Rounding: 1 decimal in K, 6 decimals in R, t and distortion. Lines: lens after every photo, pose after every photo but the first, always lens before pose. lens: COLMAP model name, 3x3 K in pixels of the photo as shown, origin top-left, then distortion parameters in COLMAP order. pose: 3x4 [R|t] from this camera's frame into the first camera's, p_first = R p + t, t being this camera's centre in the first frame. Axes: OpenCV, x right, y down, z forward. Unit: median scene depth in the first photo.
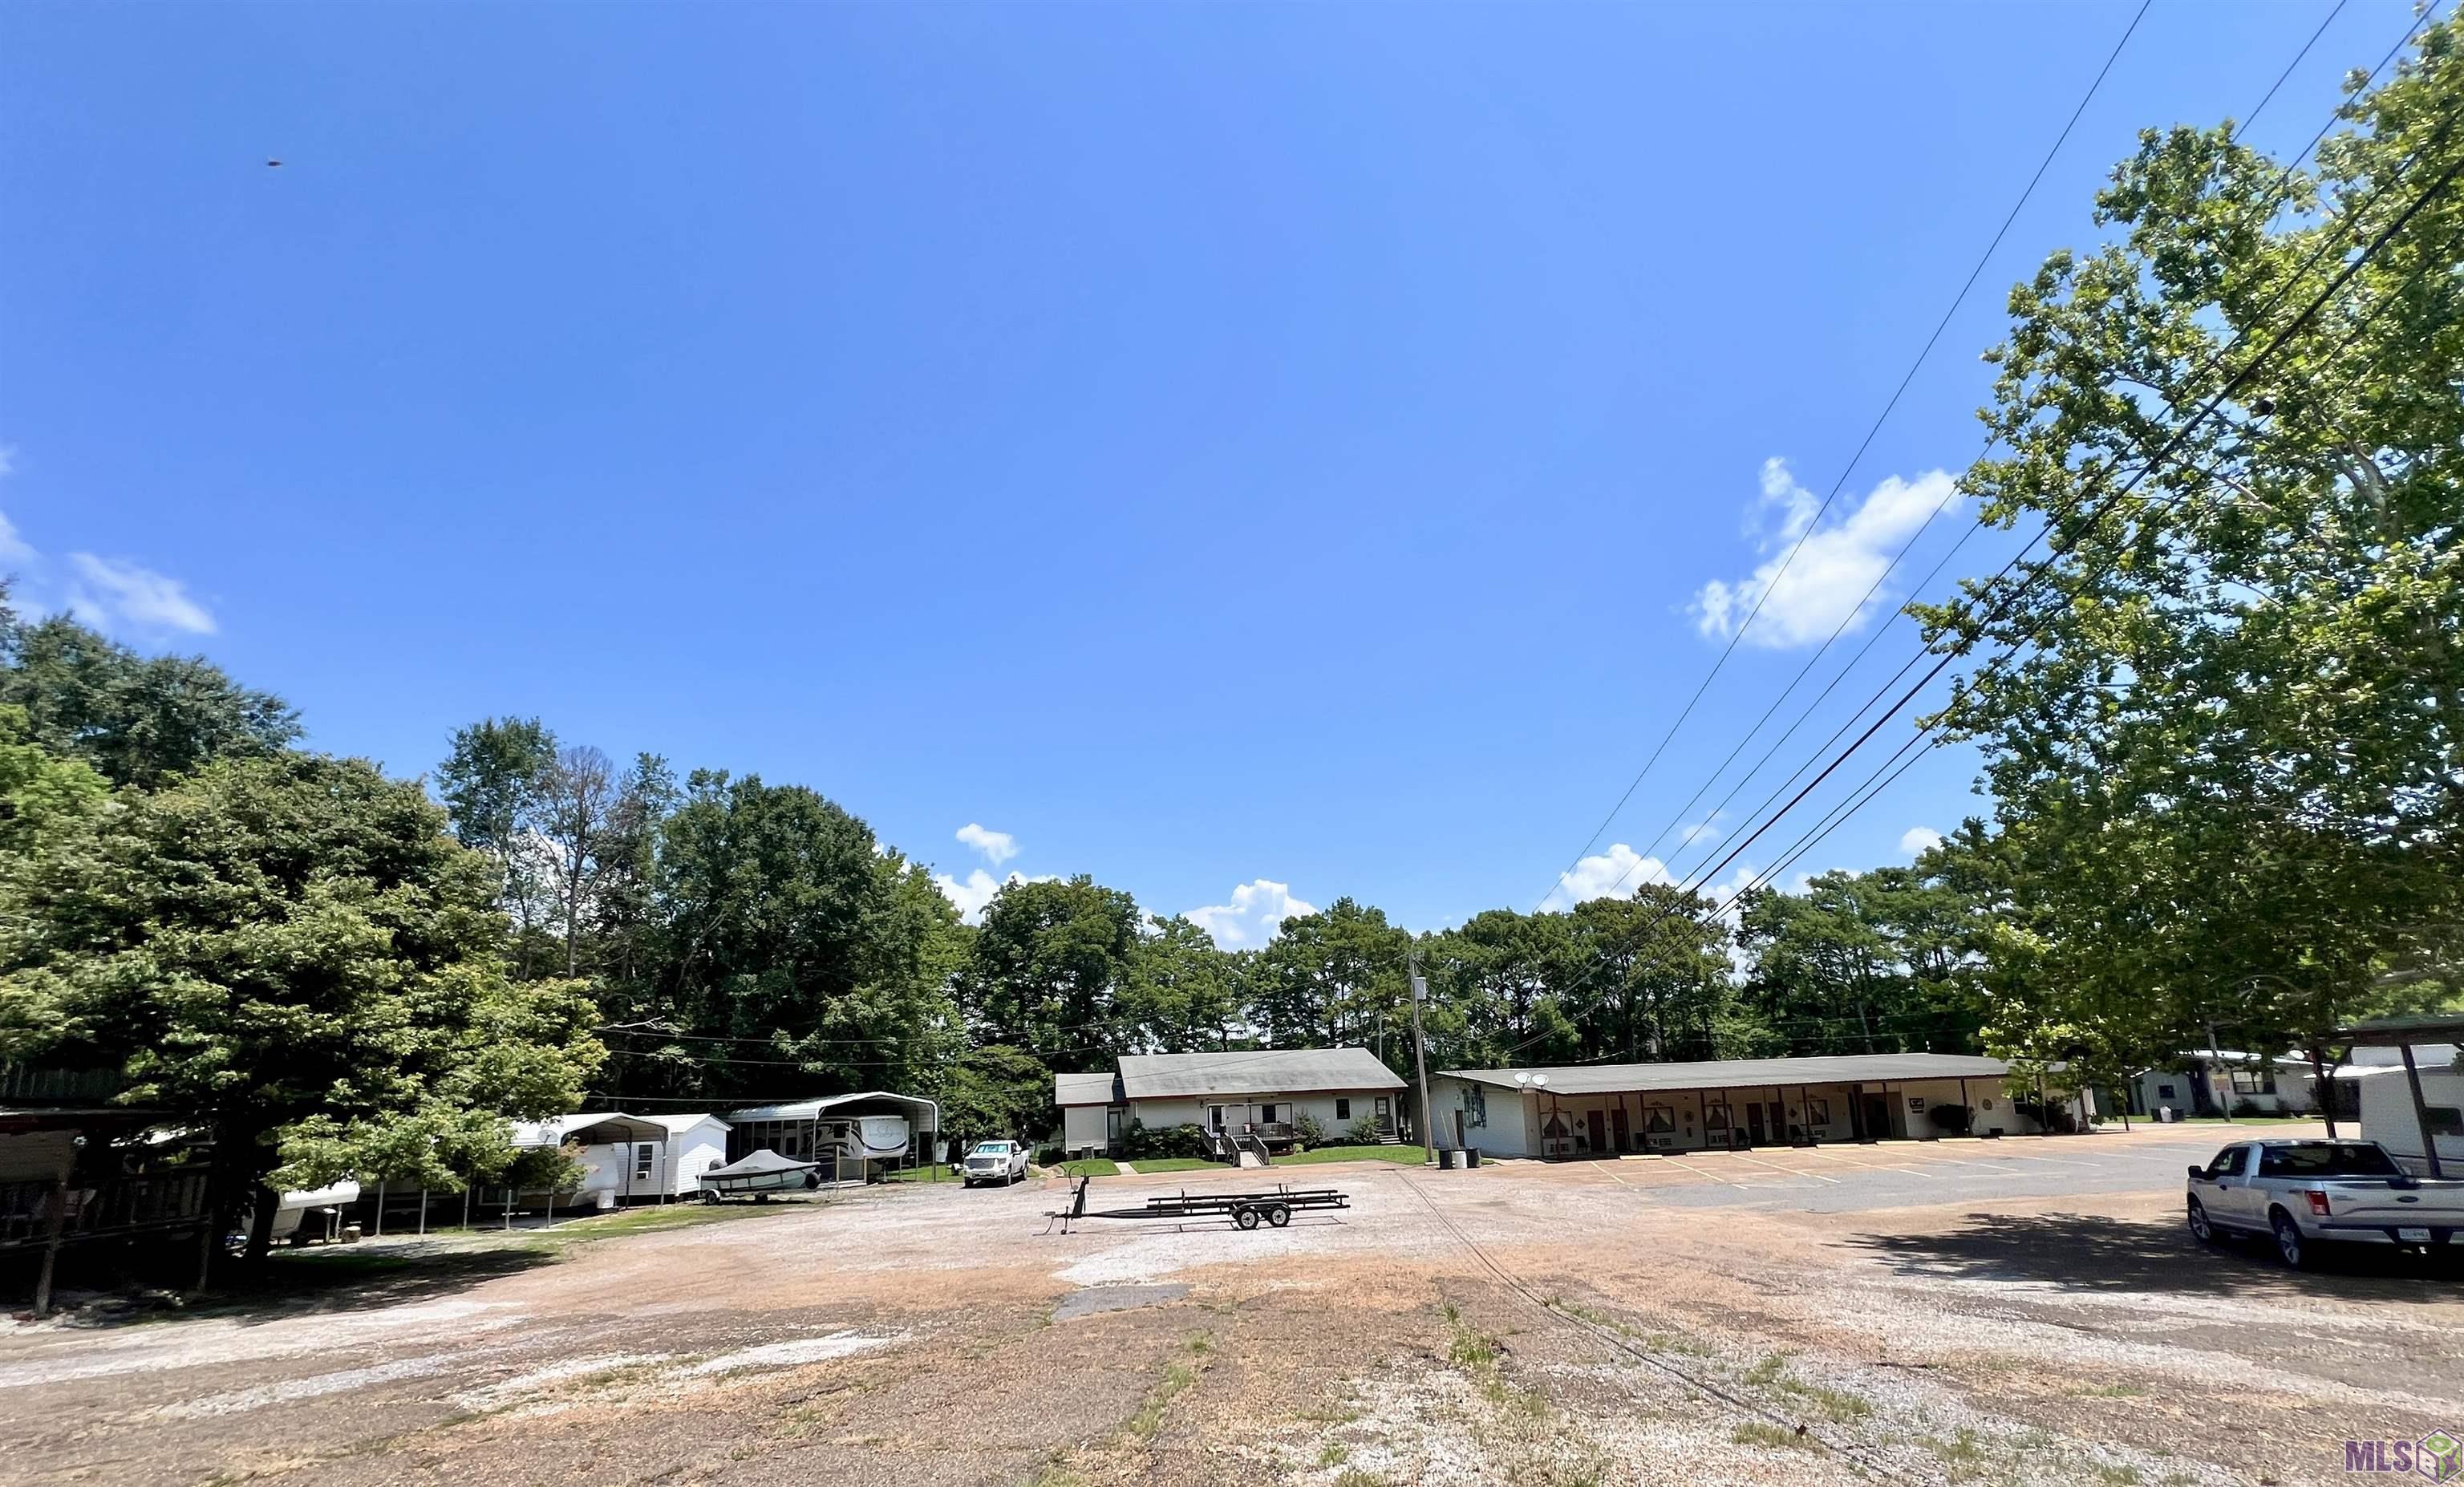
lens RADIAL K [[991.9, 0, 1254.4], [0, 991.9, 925.4], [0, 0, 1]] dist [-0.007992, 0.001247]
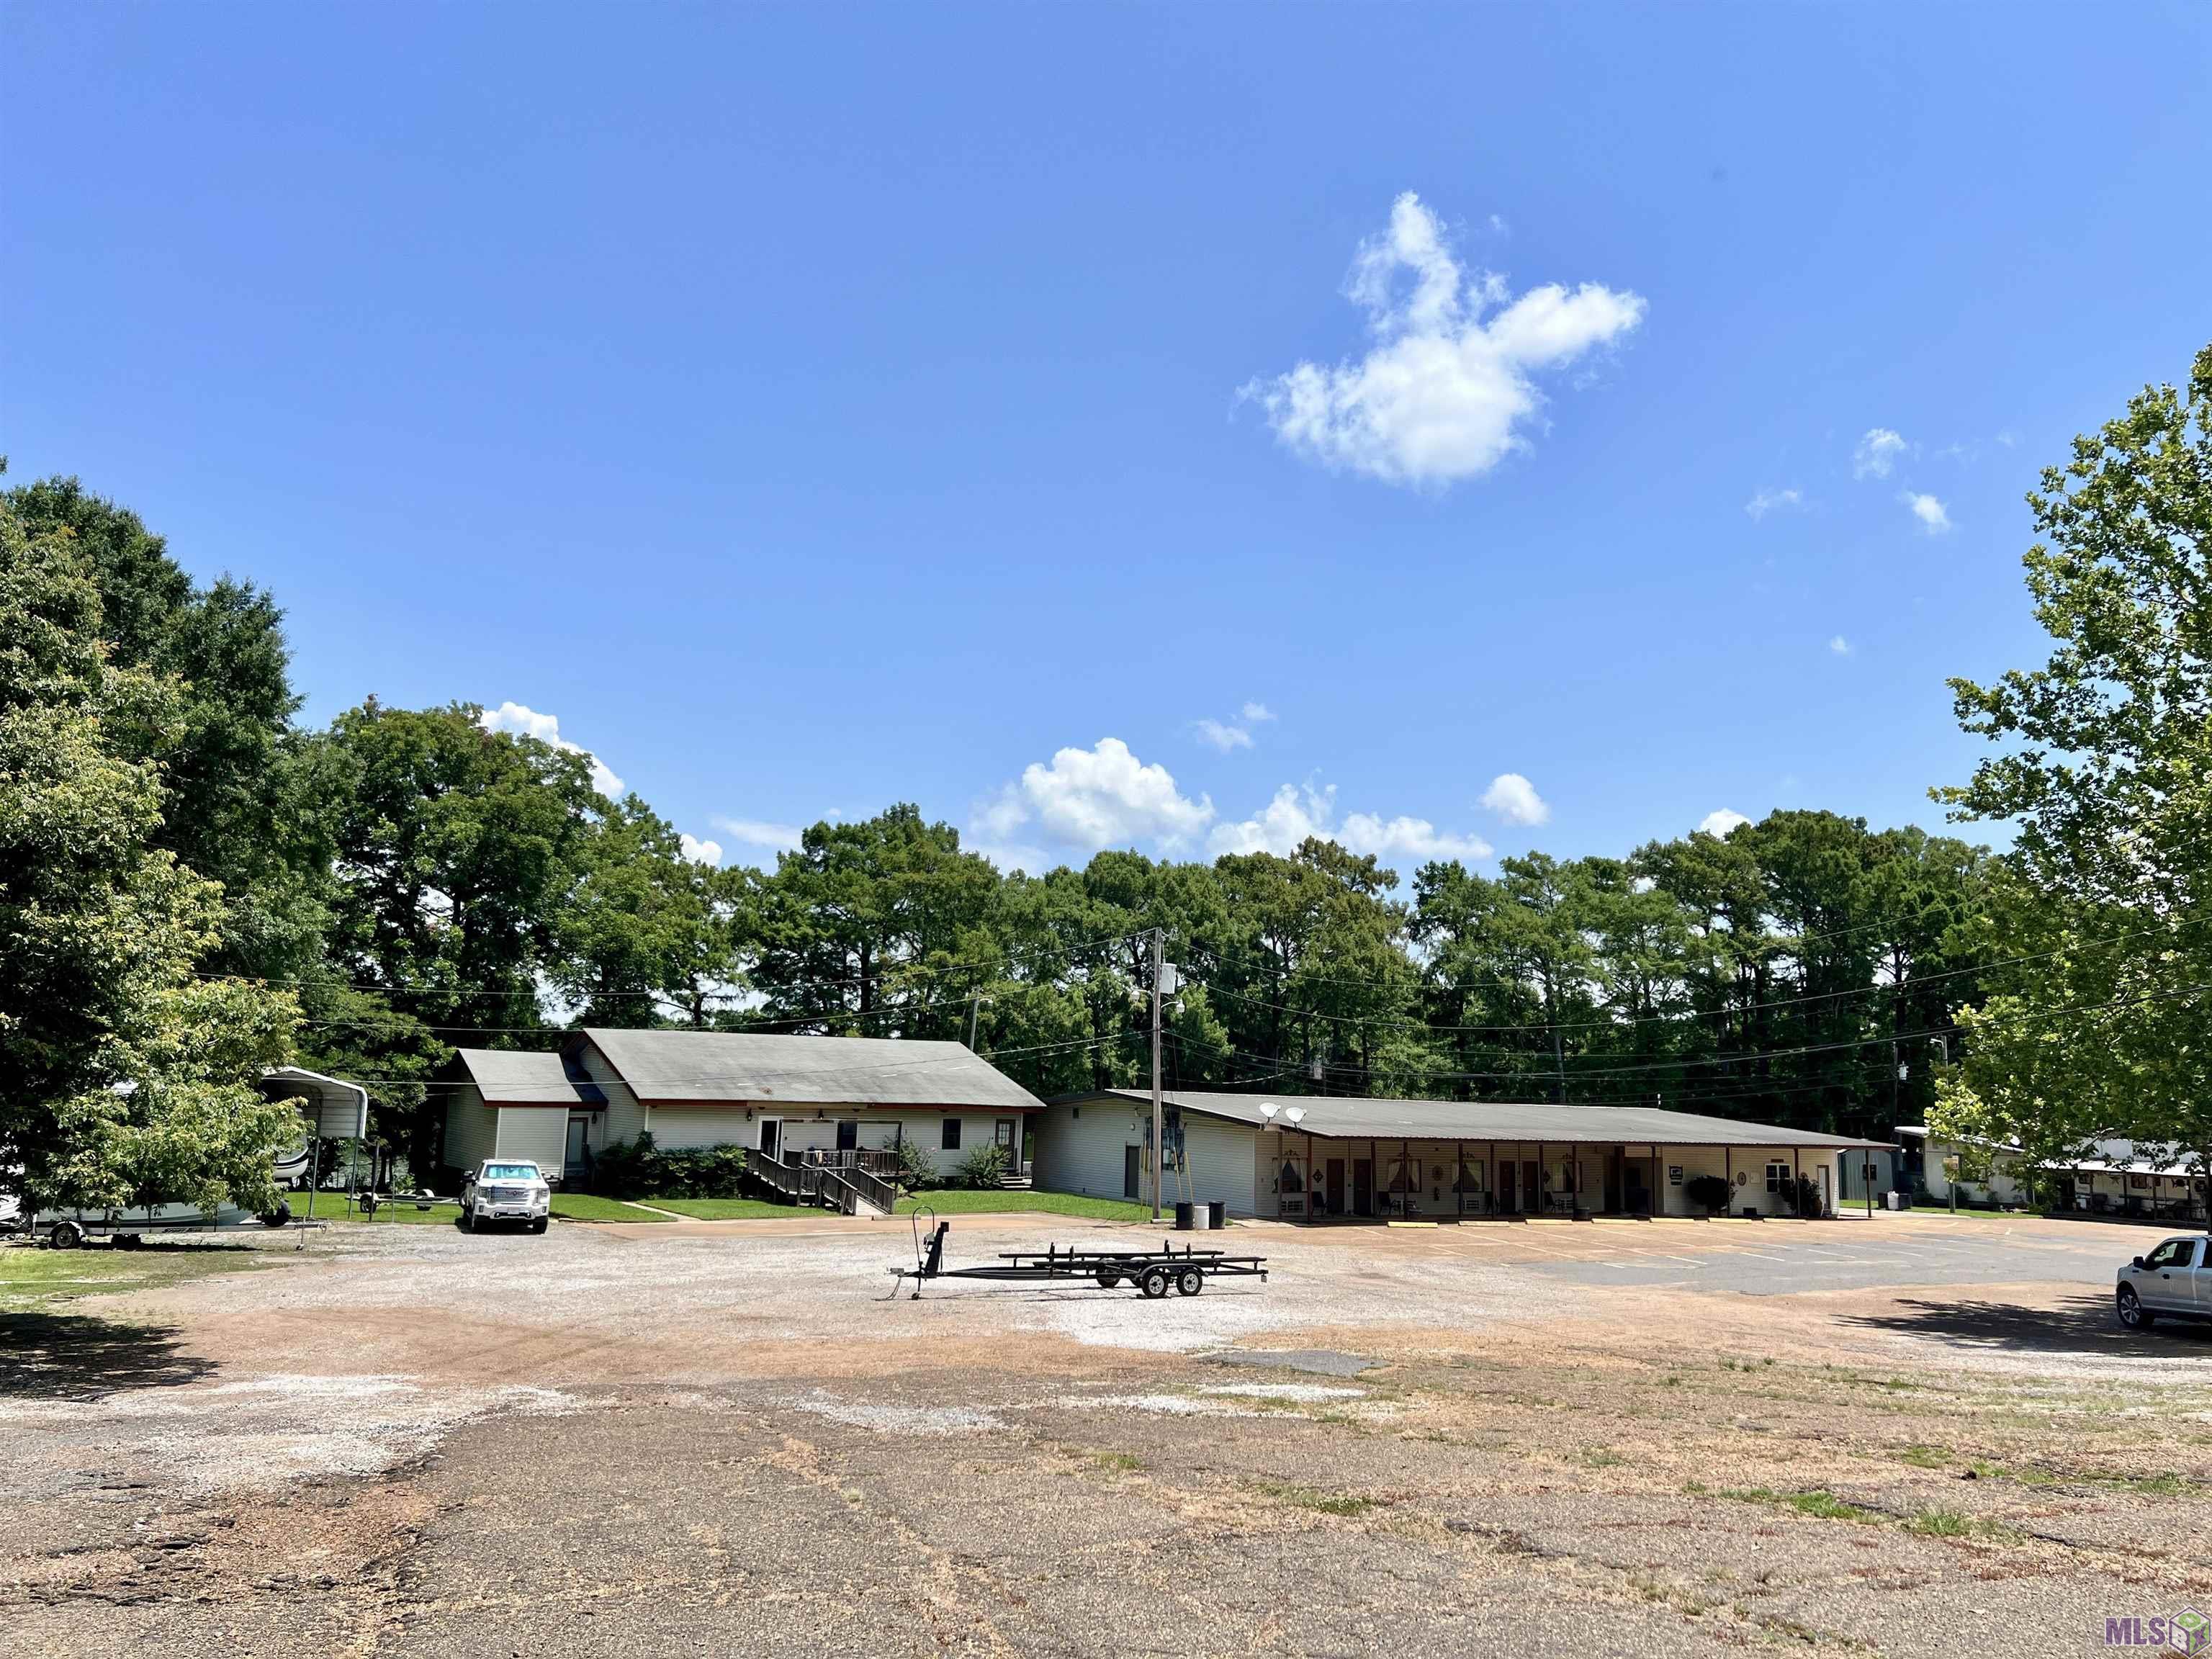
lens RADIAL K [[1695.6, 0, 1115.3], [0, 1695.6, 840.7], [0, 0, 1]] dist [0.044634, -0.037006]
pose [[0.918209, 0.122757, 0.376595, -0.265692], [-0.128583, 0.991651, -0.009737, -0.014991], [-0.374646, -0.039483, 0.926327, -0.098529]]
